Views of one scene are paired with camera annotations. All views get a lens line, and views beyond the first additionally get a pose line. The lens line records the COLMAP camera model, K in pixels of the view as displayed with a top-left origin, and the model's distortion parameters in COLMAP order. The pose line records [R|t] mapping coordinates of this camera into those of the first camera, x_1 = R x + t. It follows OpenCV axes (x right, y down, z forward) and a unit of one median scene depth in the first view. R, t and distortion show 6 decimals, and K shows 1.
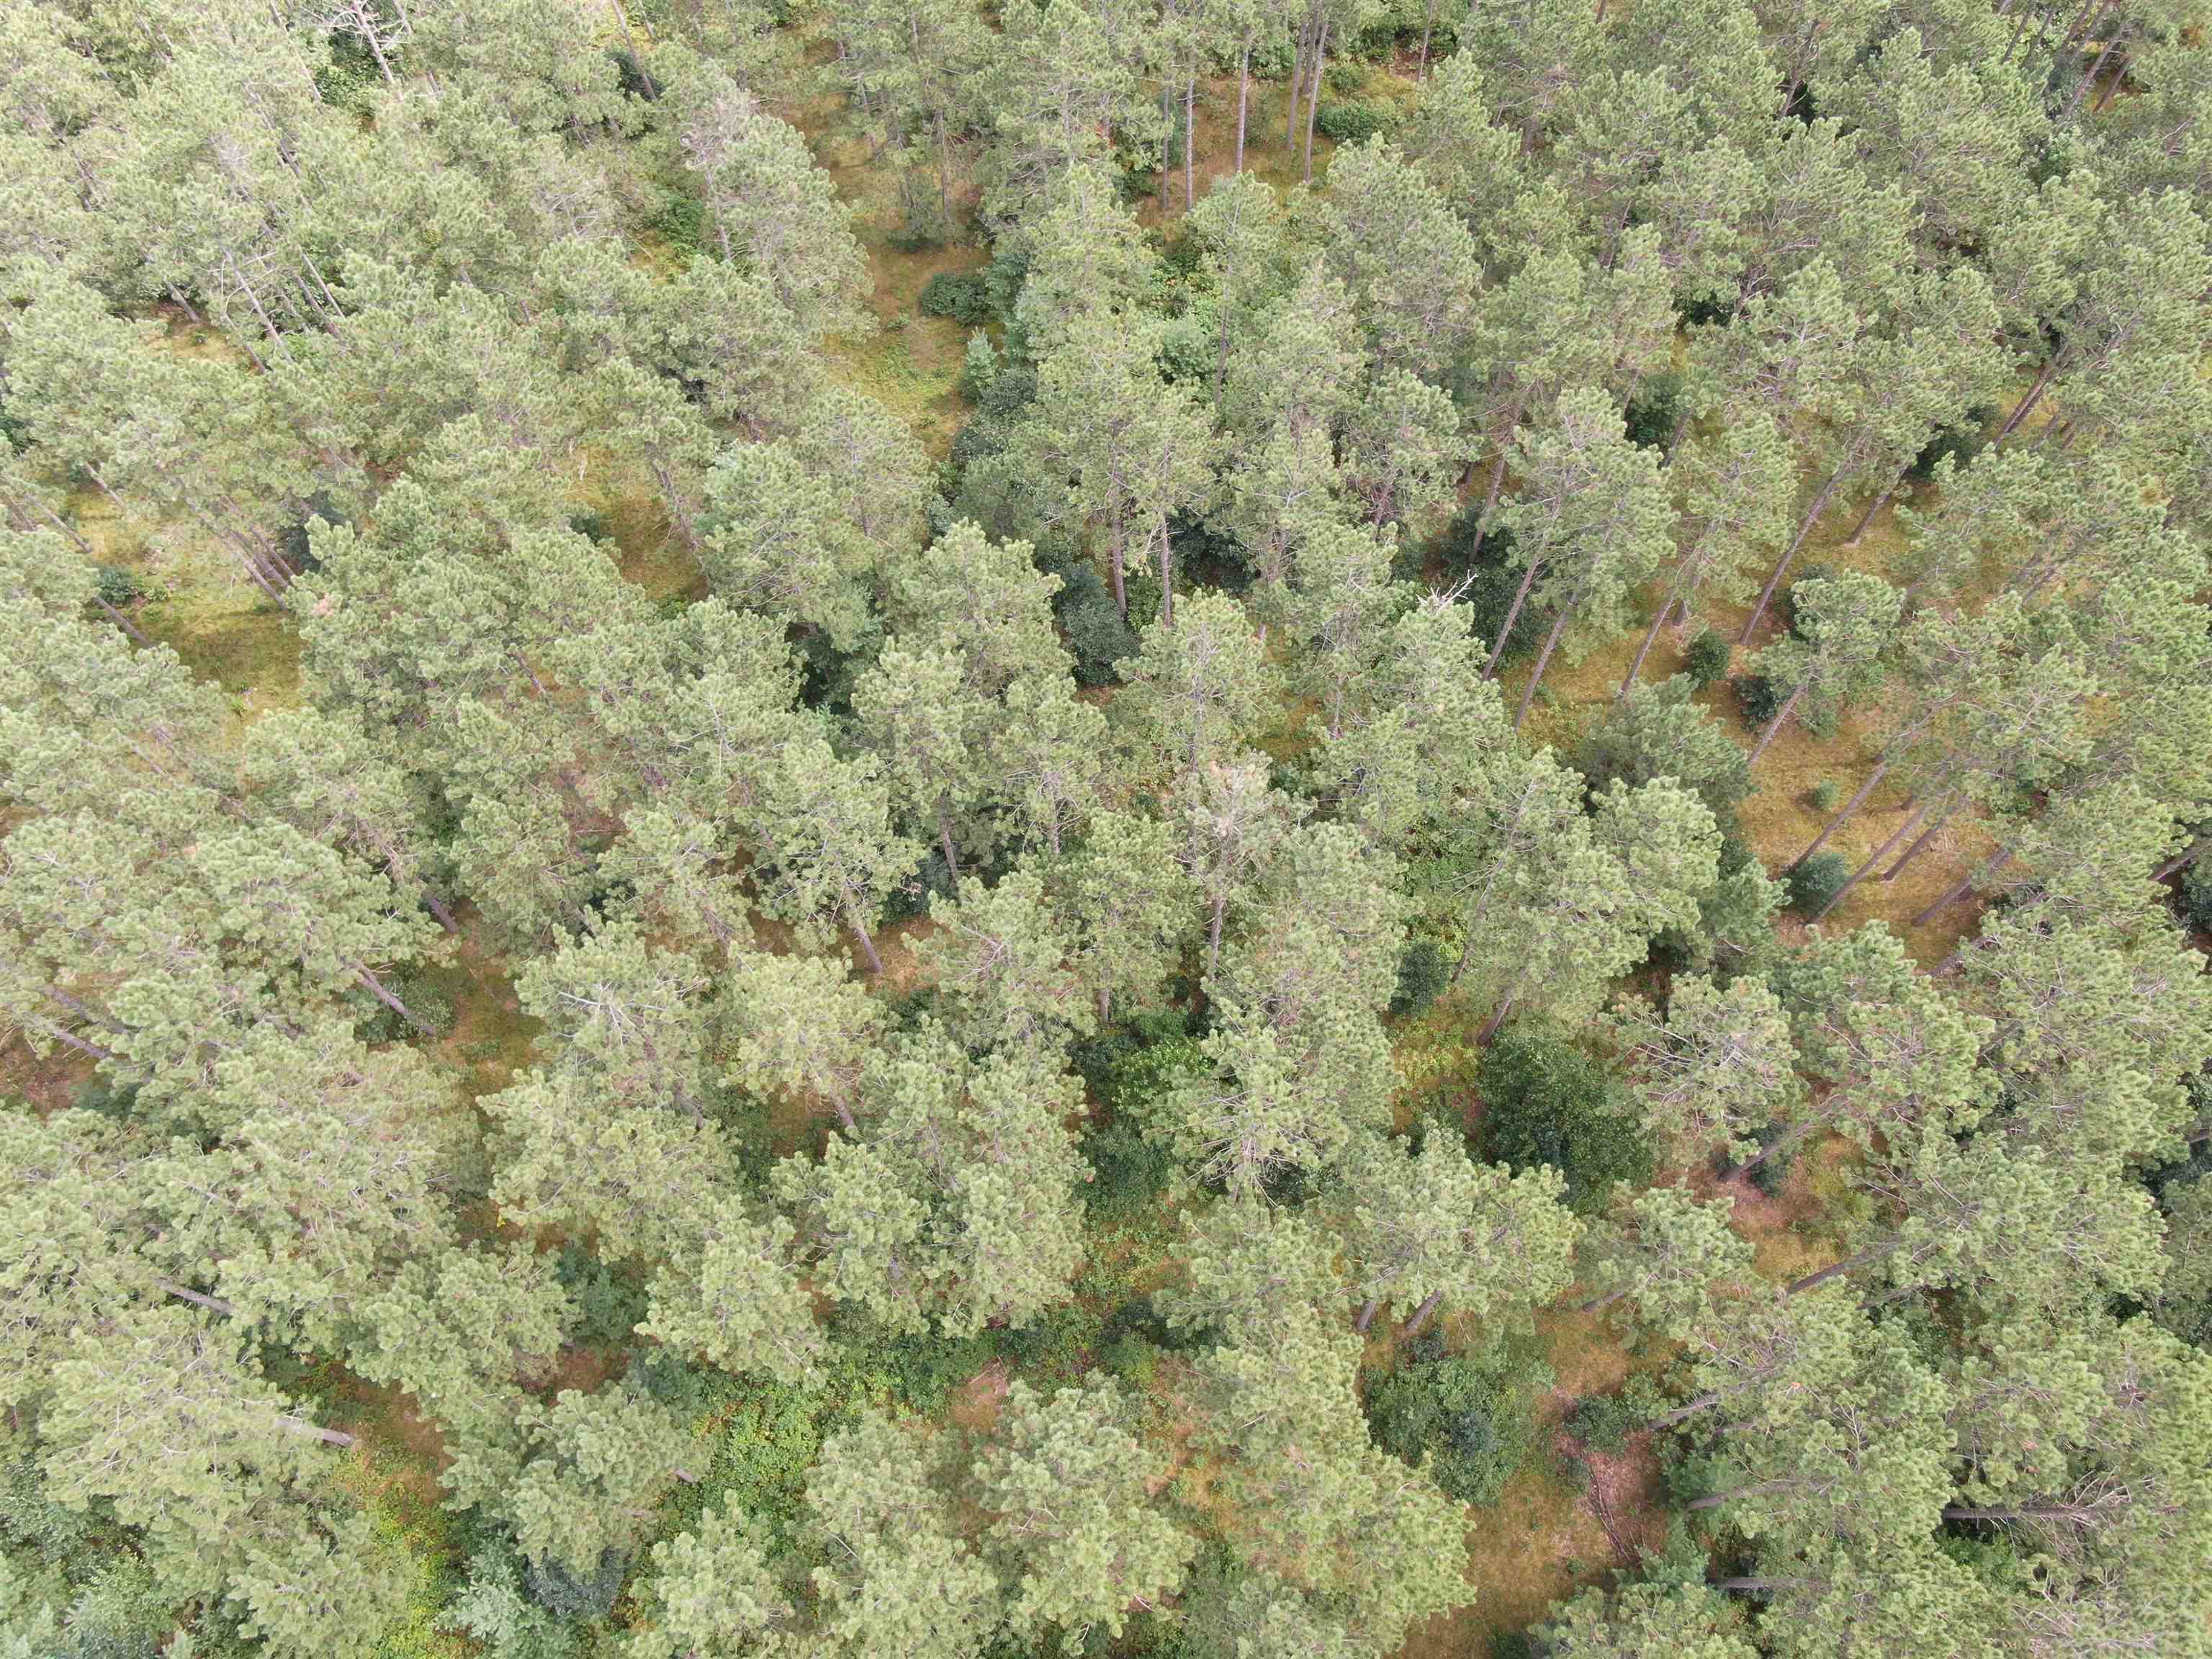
lens RADIAL K [[1583.4, 0, 1106.0], [0, 1583.4, 829.5], [0, 0, 1]] dist [-0.019762, 0.001572]
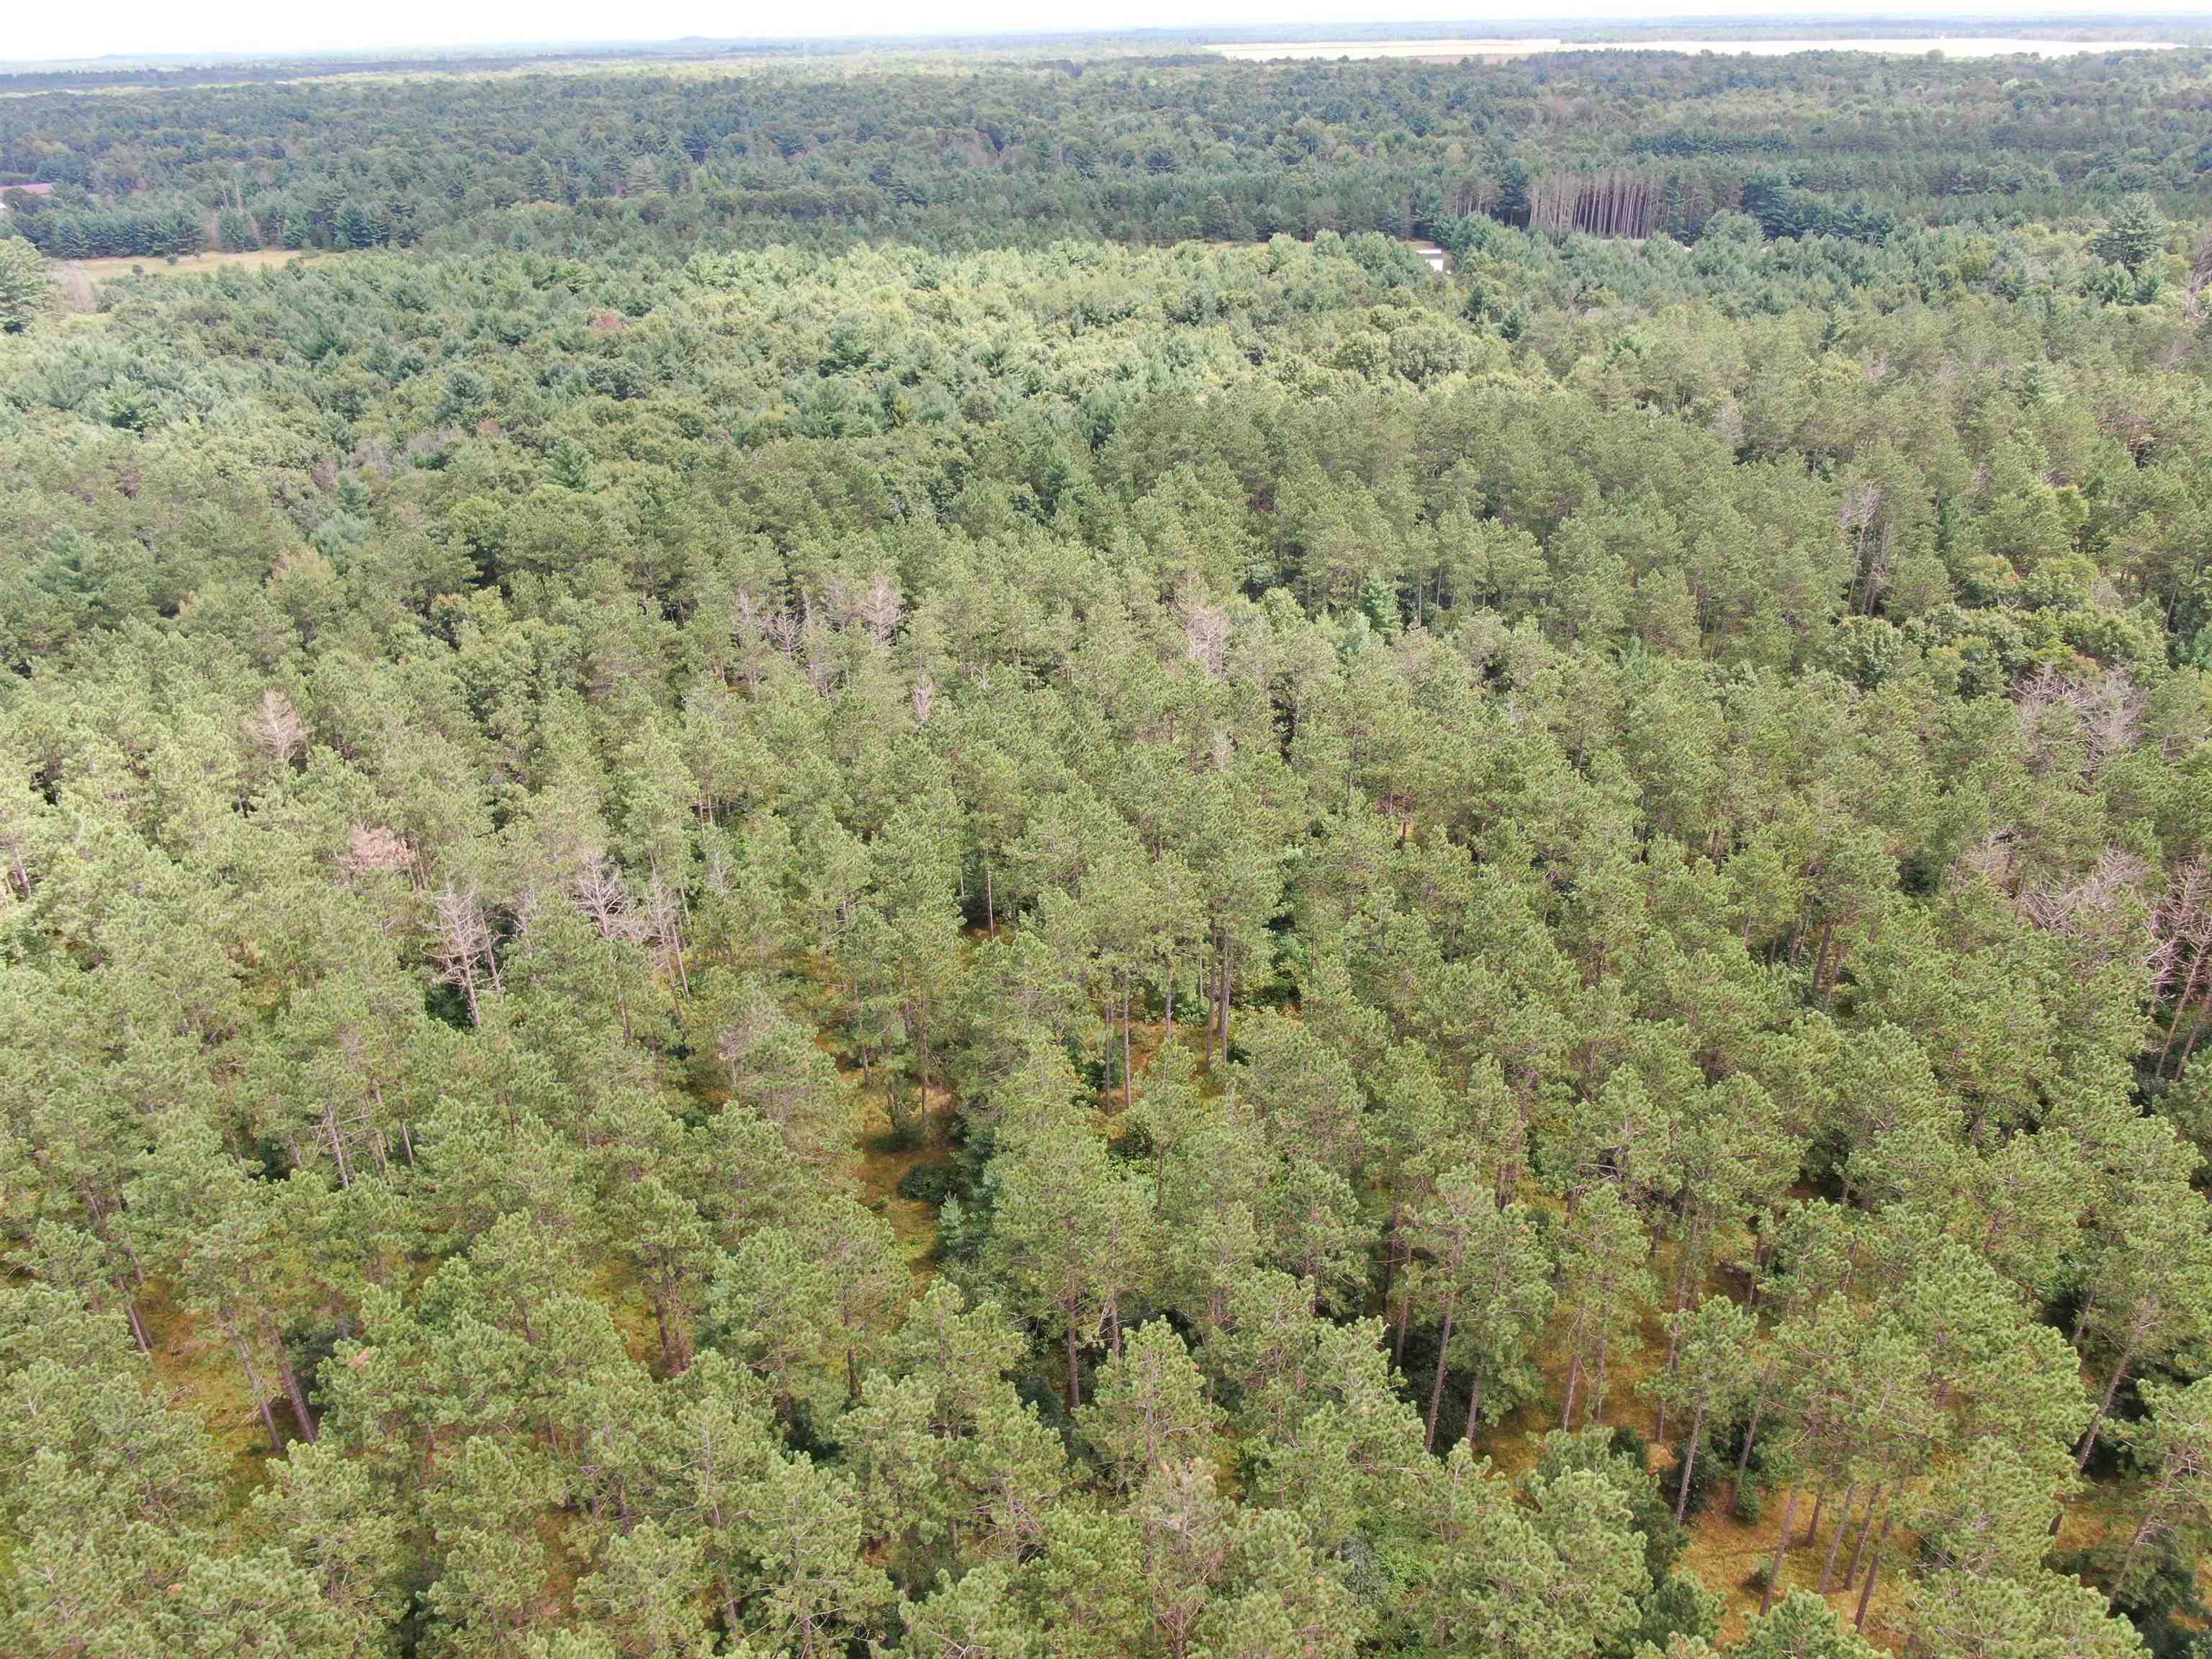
lens RADIAL K [[1583.4, 0, 1106.0], [0, 1583.4, 829.5], [0, 0, 1]] dist [-0.019762, 0.001572]
pose [[0.999386, -0.009092, 0.033825, -0.004882], [0.027790, 0.793650, -0.607739, 0.237076], [-0.021320, 0.608306, 0.793416, -0.114943]]
